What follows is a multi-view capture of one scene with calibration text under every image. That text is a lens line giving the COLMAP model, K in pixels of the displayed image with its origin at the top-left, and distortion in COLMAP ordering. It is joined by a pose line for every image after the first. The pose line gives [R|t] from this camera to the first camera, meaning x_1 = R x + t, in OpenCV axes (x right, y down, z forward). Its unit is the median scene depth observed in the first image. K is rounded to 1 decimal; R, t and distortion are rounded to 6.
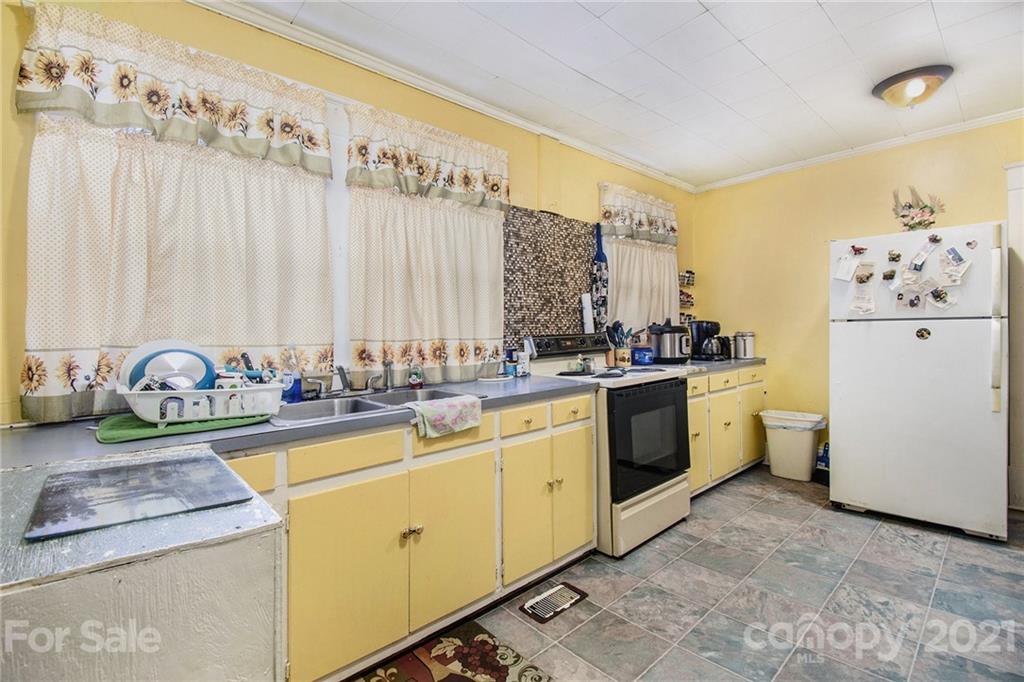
lens RADIAL K [[460.3, 0, 513.9], [0, 460.3, 331.0], [0, 0, 1]] dist [-0.000146, -0.001779]
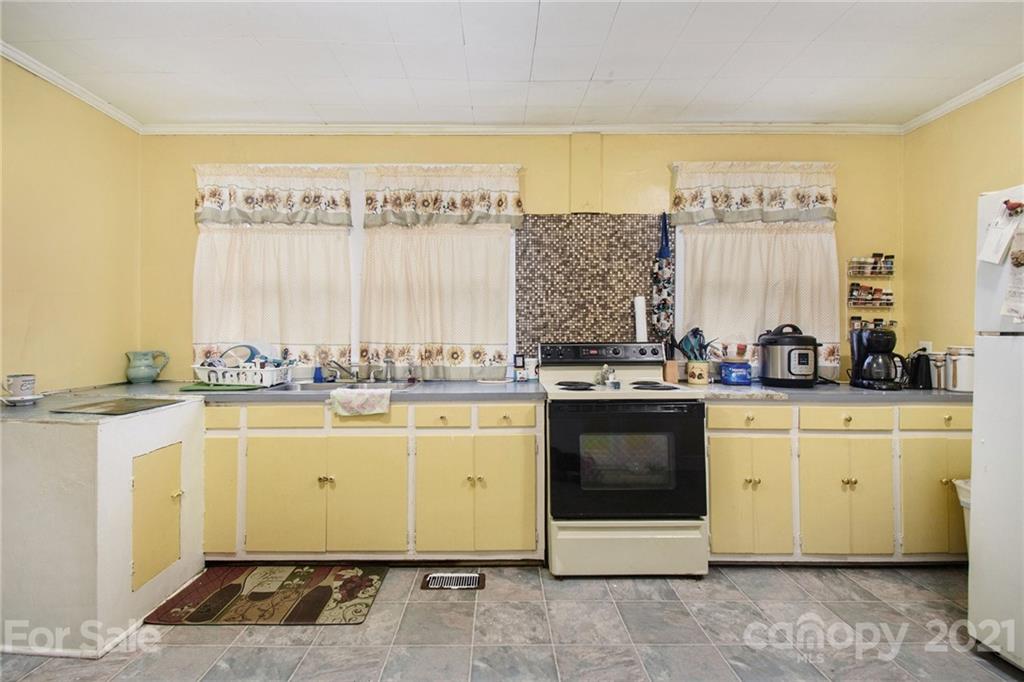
lens RADIAL K [[509.2, 0, 508.5], [0, 509.2, 336.4], [0, 0, 1]] dist [0.008373, -0.001213]
pose [[0.744052, 0.022720, -0.667736, 0.716511], [-0.013609, 0.999730, 0.018853, -0.023072], [0.667983, -0.004940, 0.744160, 0.122616]]
